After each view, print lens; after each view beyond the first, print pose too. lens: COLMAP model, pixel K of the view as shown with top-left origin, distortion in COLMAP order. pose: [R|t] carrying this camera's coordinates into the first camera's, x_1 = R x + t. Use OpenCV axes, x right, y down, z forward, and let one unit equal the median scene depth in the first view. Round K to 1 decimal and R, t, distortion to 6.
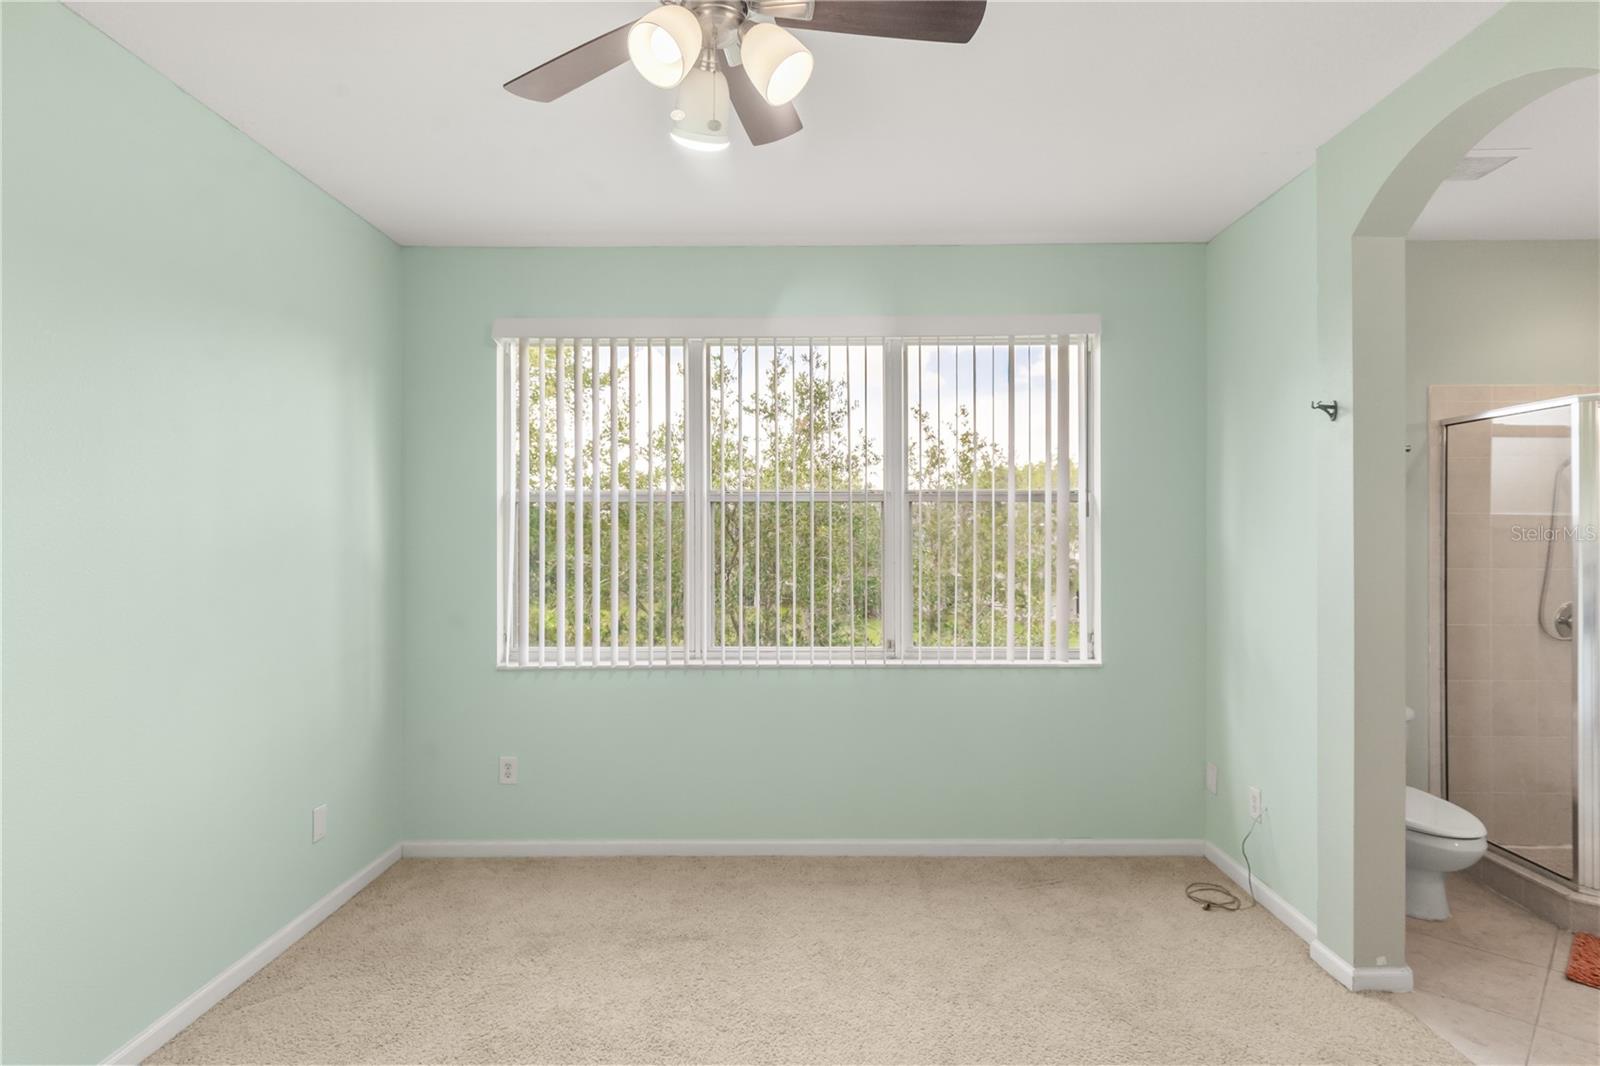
lens RADIAL K [[808.4, 0, 774.0], [0, 808.4, 534.2], [0, 0, 1]] dist [0.002446, -0.006314]
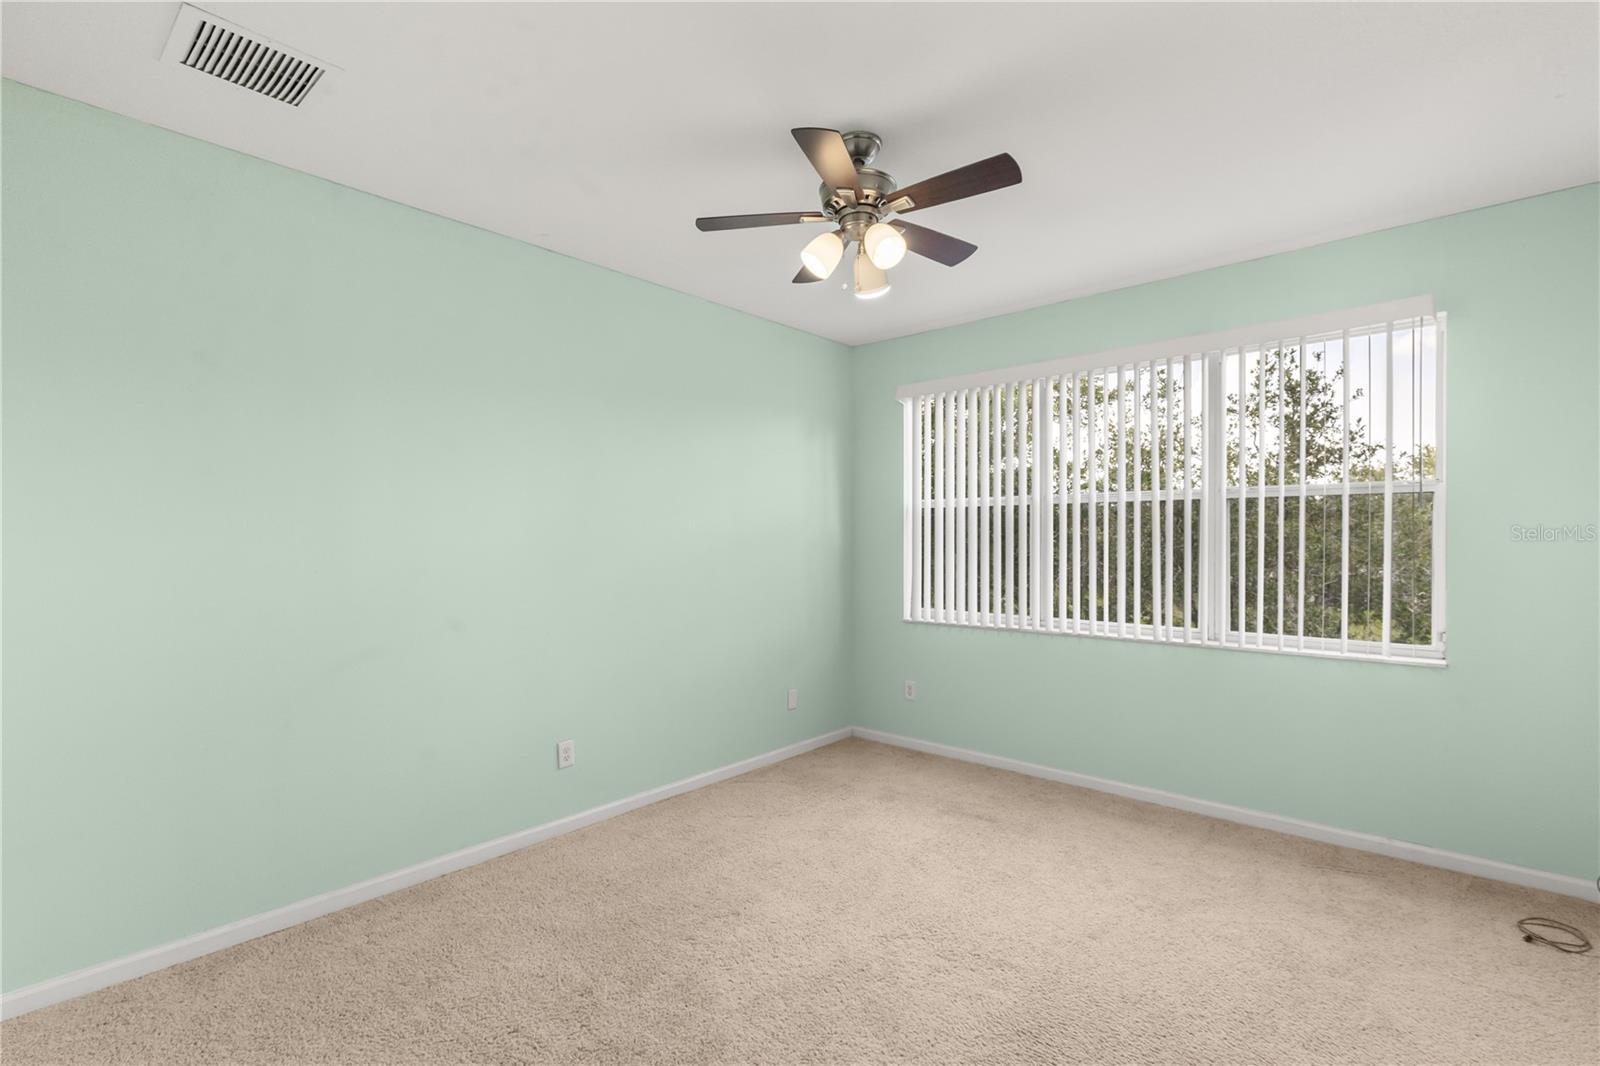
lens RADIAL K [[676.2, 0, 800.0], [0, 676.2, 533.0], [0, 0, 1]] dist [-0.009018, -0.000434]
pose [[0.769021, -0.001237, -0.639222, 0.328322], [0.003478, 0.999991, 0.002249, 0.001577], [0.639214, -0.003953, 0.769019, -0.080458]]
